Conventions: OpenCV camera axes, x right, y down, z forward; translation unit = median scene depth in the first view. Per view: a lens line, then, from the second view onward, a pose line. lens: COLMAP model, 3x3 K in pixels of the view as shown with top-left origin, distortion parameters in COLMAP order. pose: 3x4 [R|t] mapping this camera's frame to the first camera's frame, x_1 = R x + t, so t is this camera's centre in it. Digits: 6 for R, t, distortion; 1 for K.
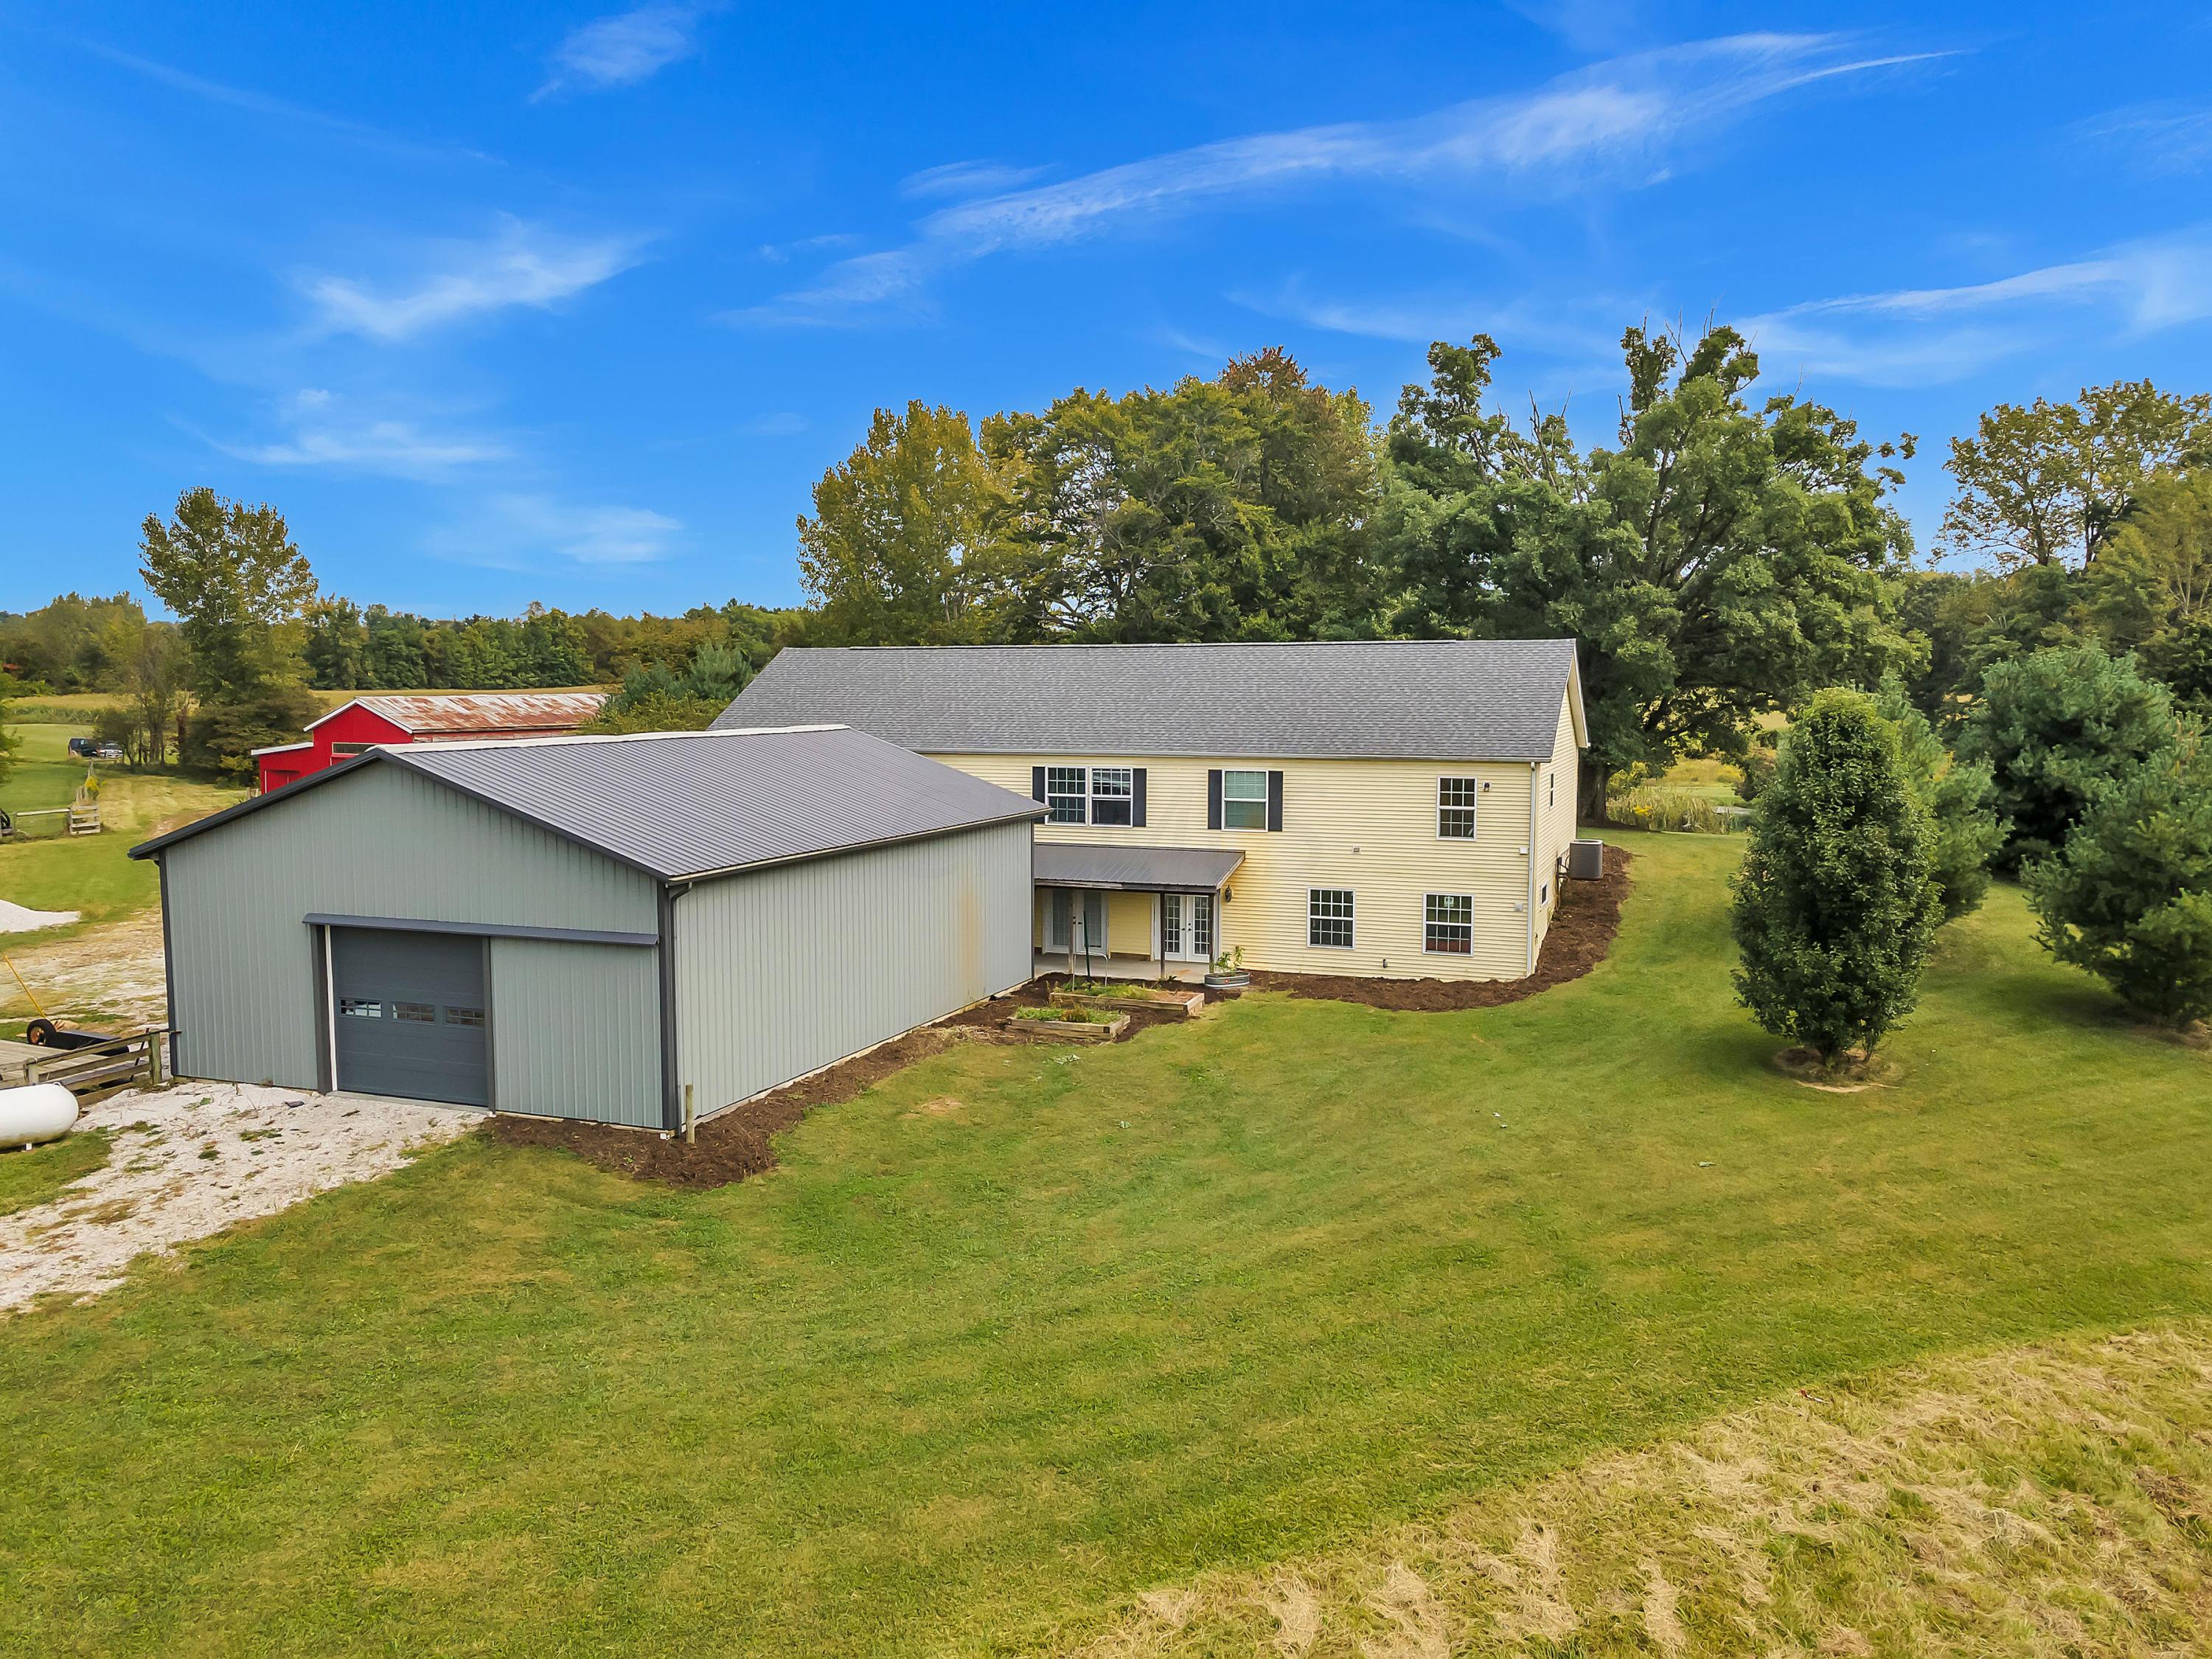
lens RADIAL K [[1633.1, 0, 1100.7], [0, 1633.1, 828.5], [0, 0, 1]] dist [0.021928, 0.043944]
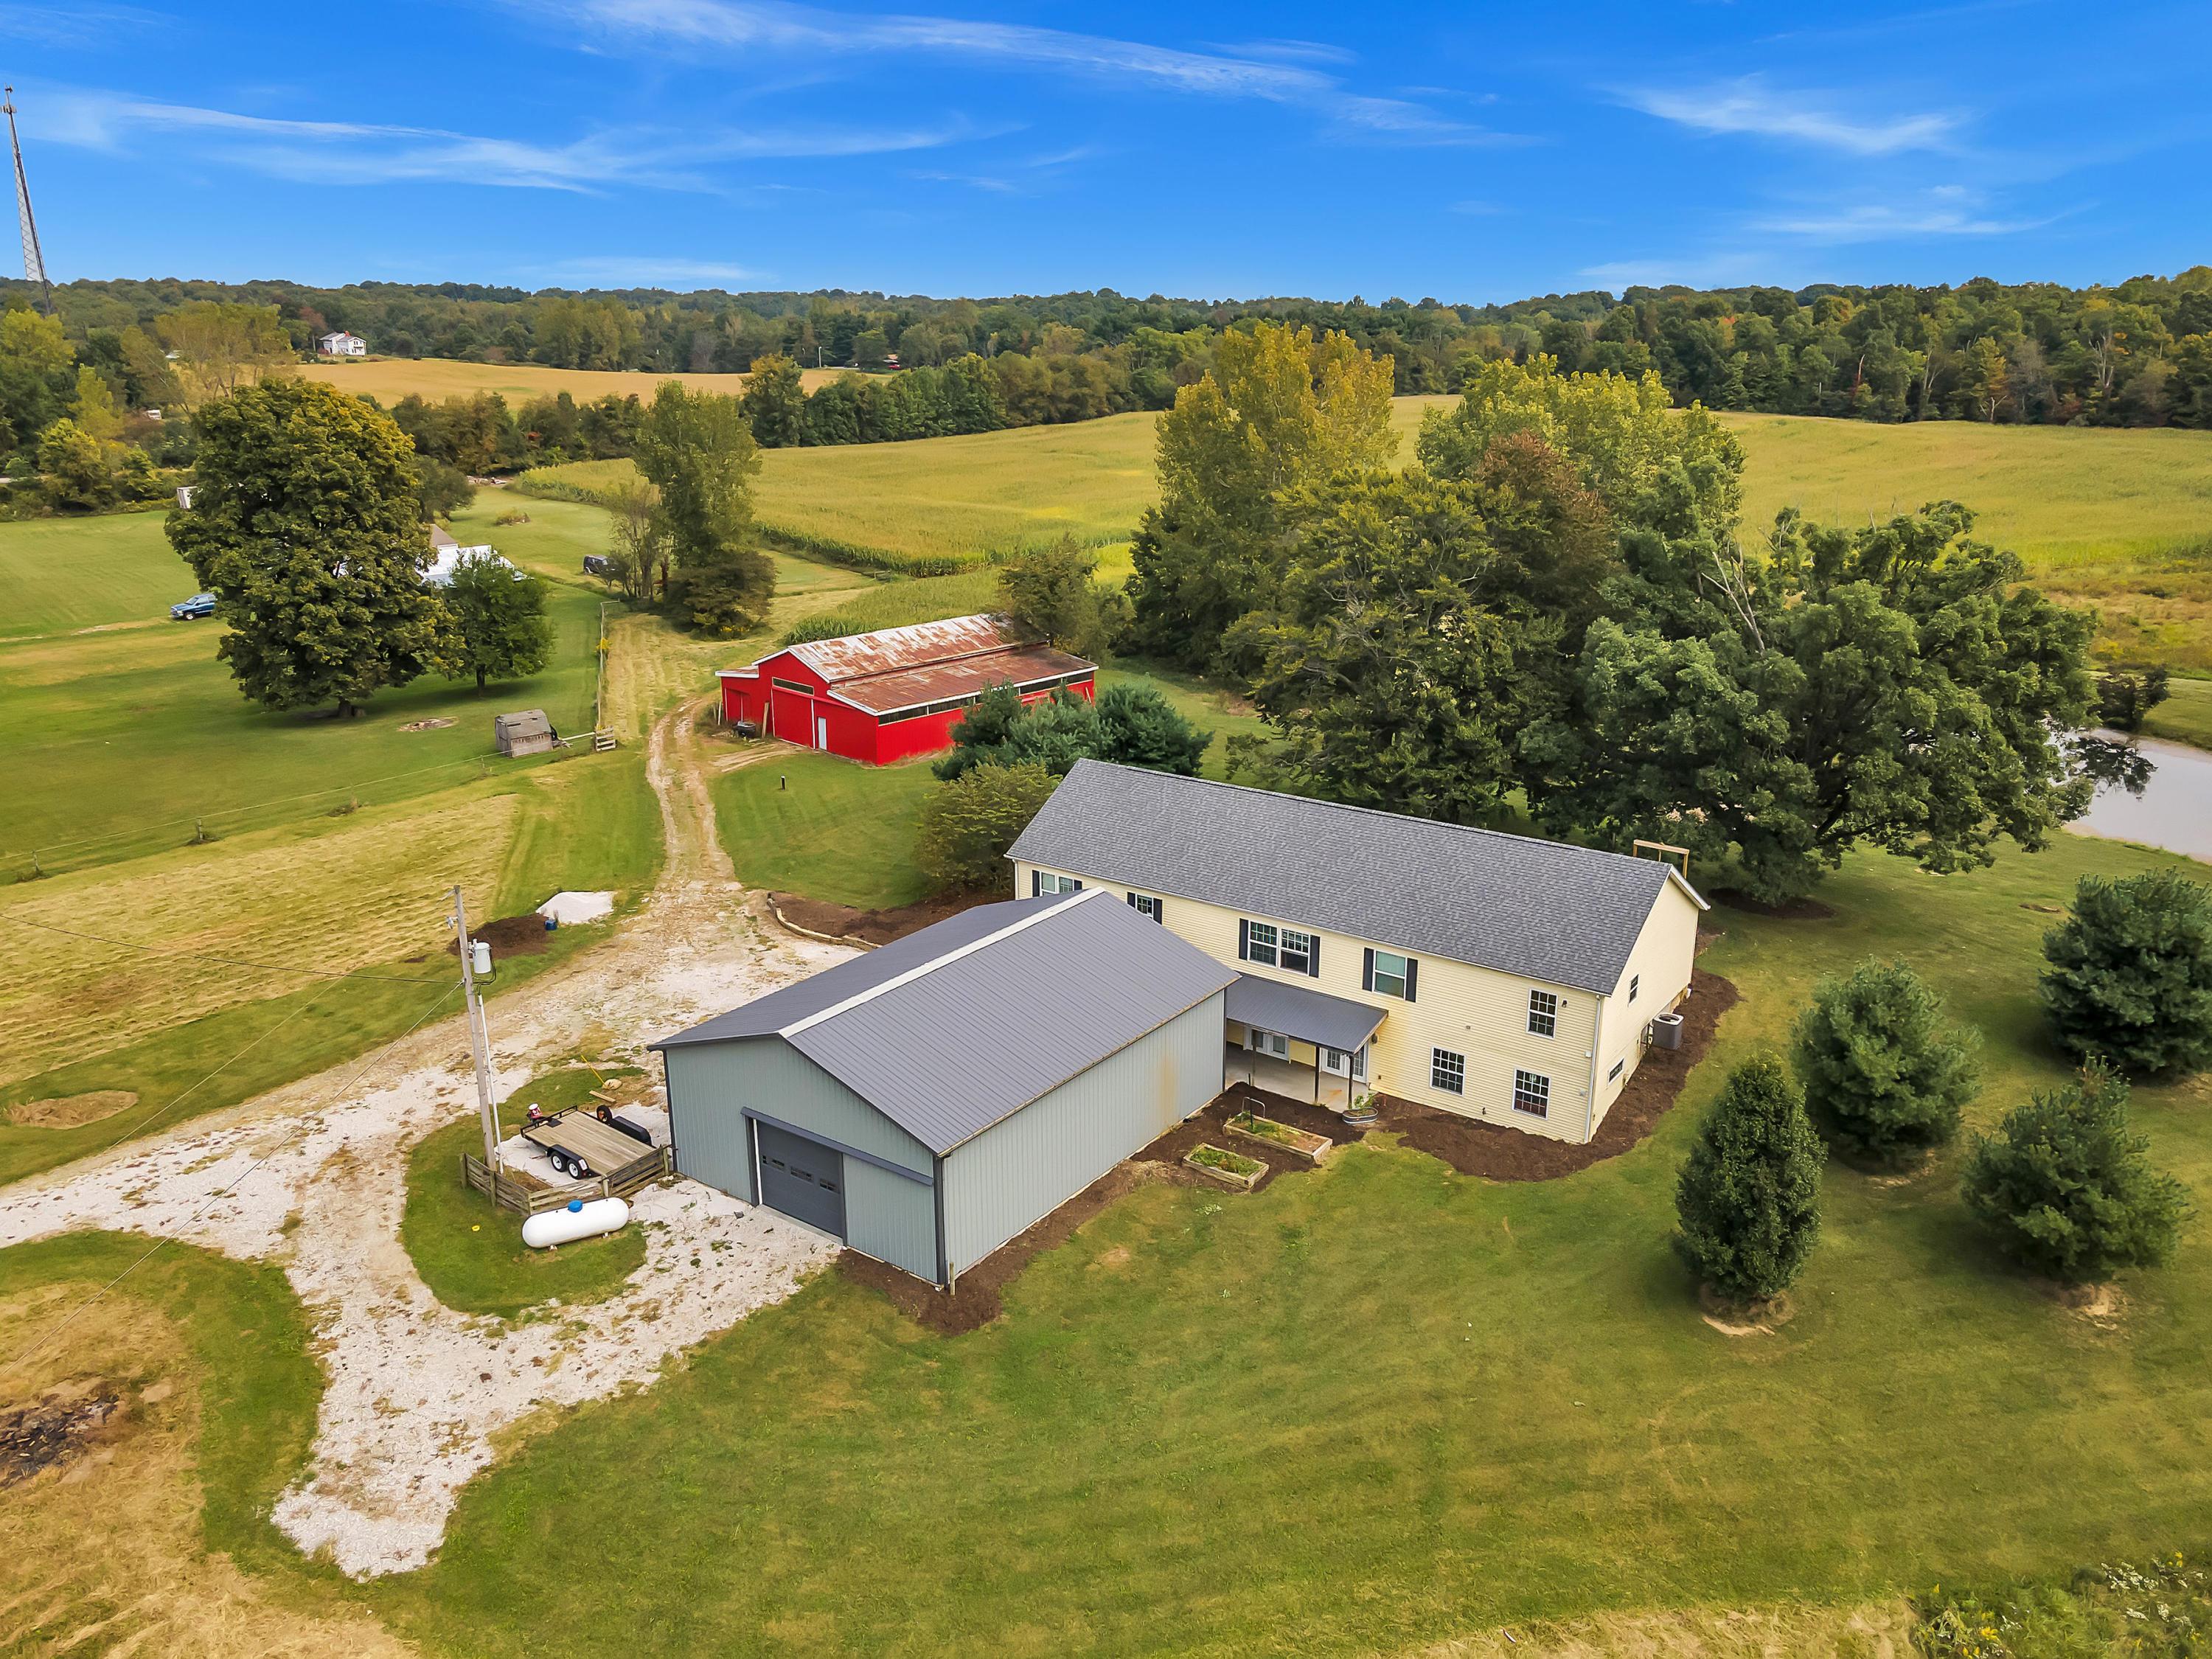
lens RADIAL K [[1633.1, 0, 1100.7], [0, 1633.1, 828.5], [0, 0, 1]] dist [0.021928, 0.043944]
pose [[0.968025, 0.072427, -0.240170, 0.179564], [-0.021488, 0.977834, 0.208275, -0.426023], [0.249931, -0.196455, 0.948124, -0.310665]]
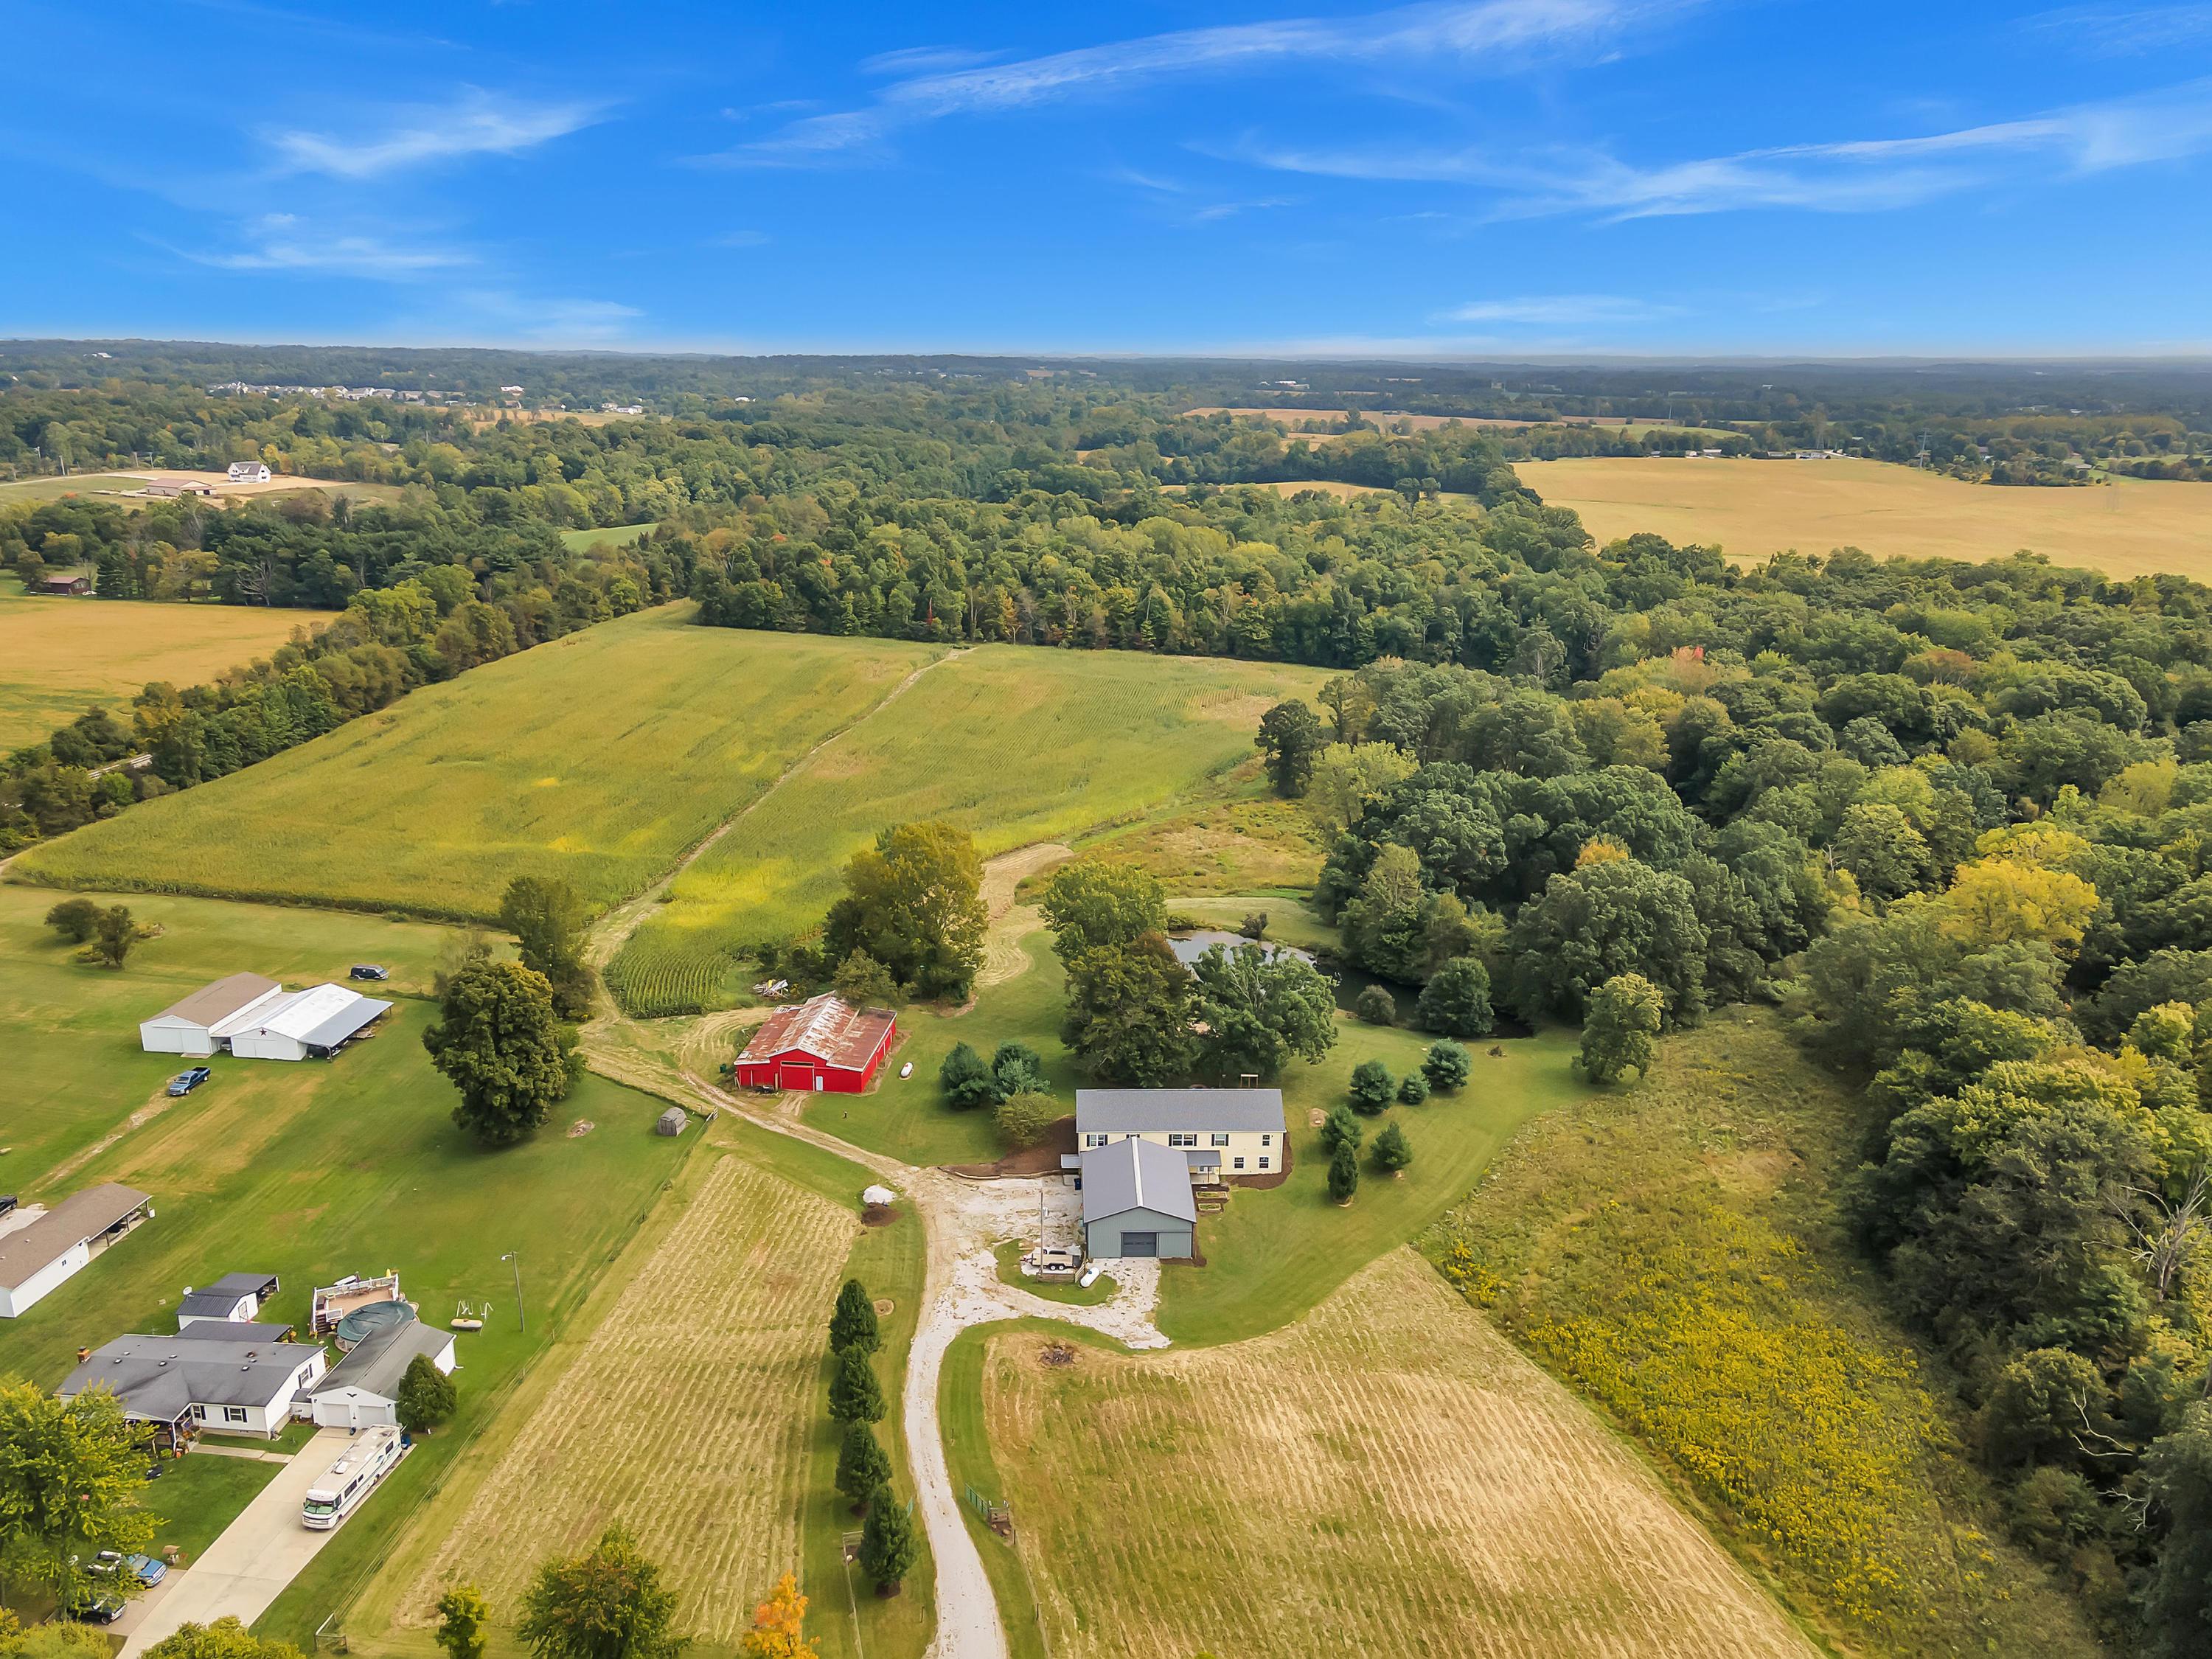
lens RADIAL K [[1633.1, 0, 1100.7], [0, 1633.1, 828.5], [0, 0, 1]] dist [0.021928, 0.043944]
pose [[0.921448, -0.102578, 0.374715, -1.919520], [0.027360, 0.979252, 0.200791, -1.873628], [-0.387537, -0.174766, 0.905136, -2.967879]]
